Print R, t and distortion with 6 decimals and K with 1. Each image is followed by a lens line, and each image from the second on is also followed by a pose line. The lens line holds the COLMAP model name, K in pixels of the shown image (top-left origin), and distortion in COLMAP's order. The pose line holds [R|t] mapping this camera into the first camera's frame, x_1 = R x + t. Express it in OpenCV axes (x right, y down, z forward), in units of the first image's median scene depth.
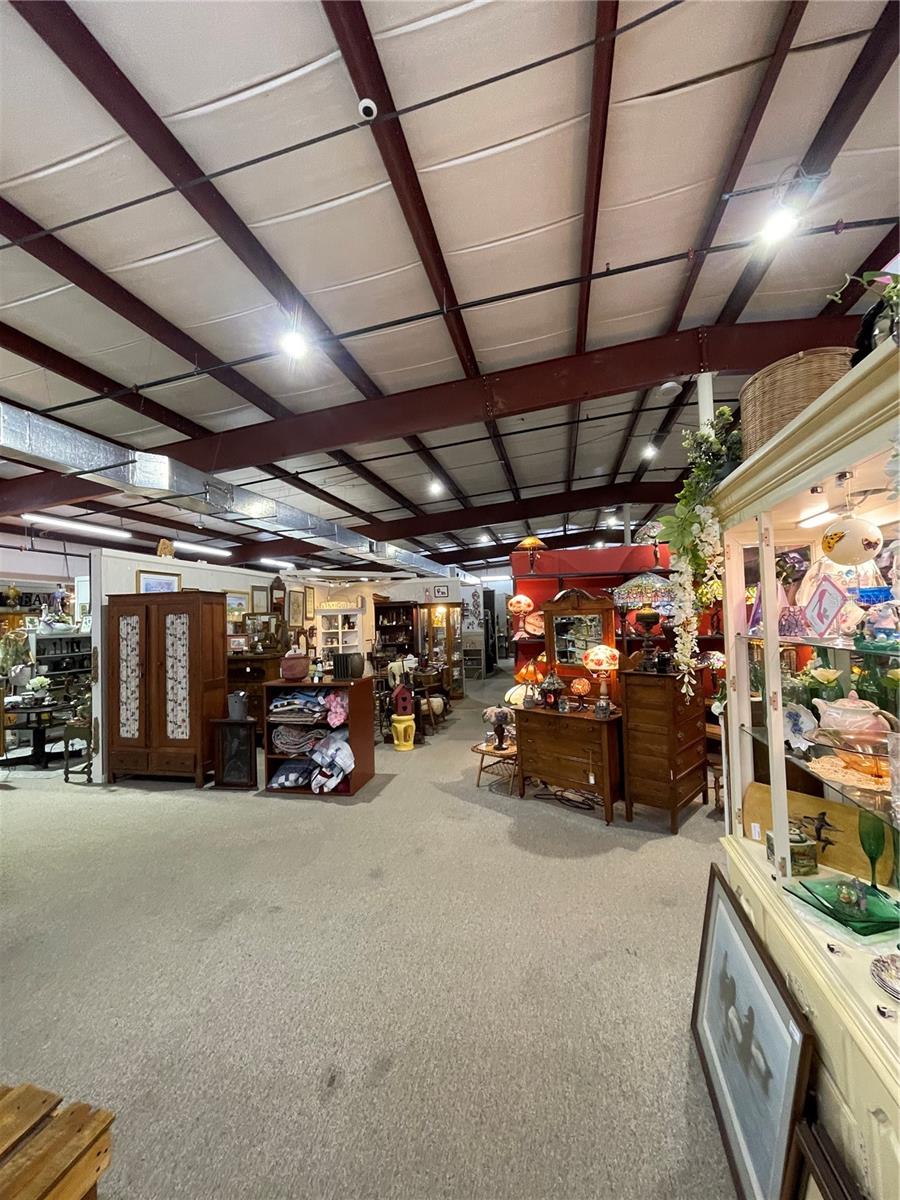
lens RADIAL K [[487.2, 0, 446.1], [0, 487.2, 600.4], [0, 0, 1]] dist [0.001384, -0.000199]
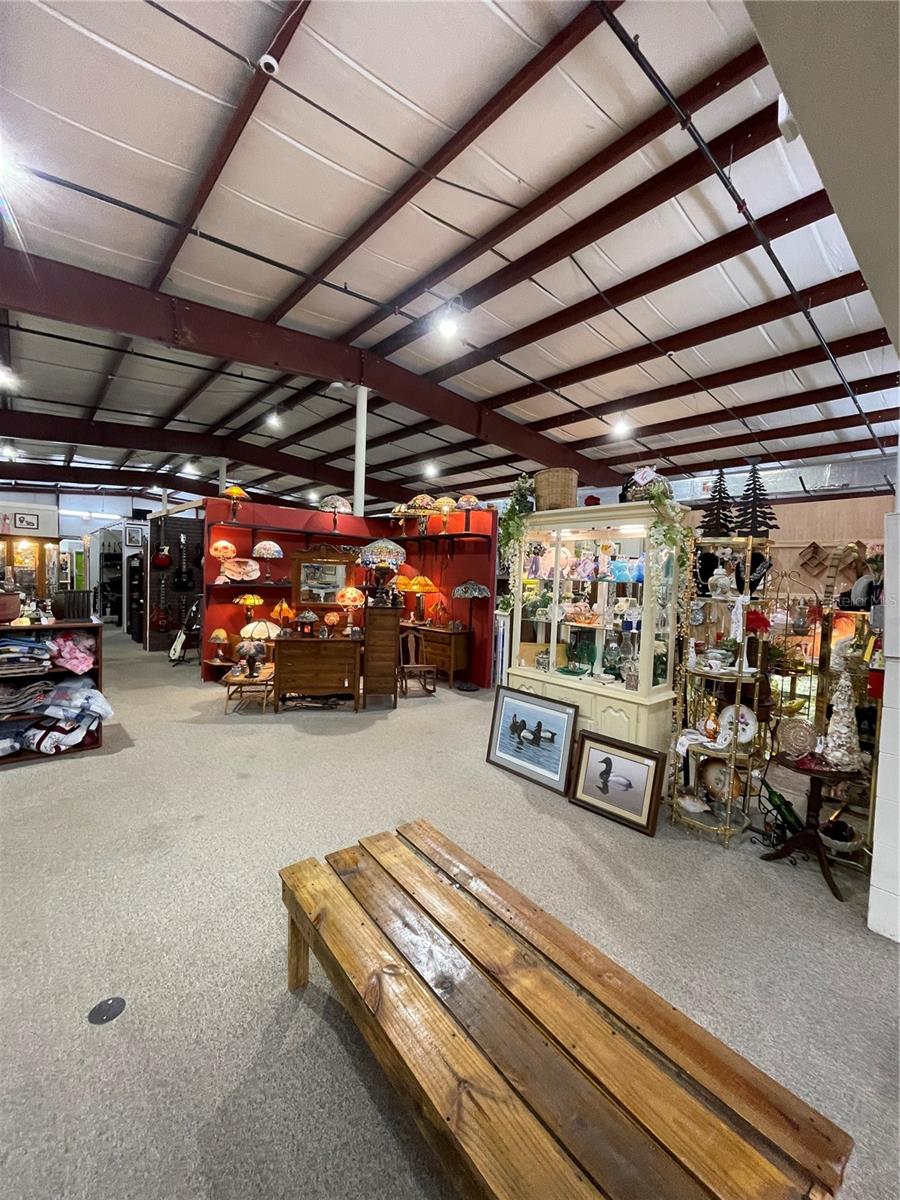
lens RADIAL K [[487.2, 0, 446.2], [0, 487.2, 598.5], [0, 0, 1]] dist [0.001384, -0.000199]
pose [[0.592695, 0.013566, 0.805312, -0.544837], [-0.080950, 0.995799, 0.042803, 0.037356], [-0.801348, -0.090559, 0.591303, -0.019566]]
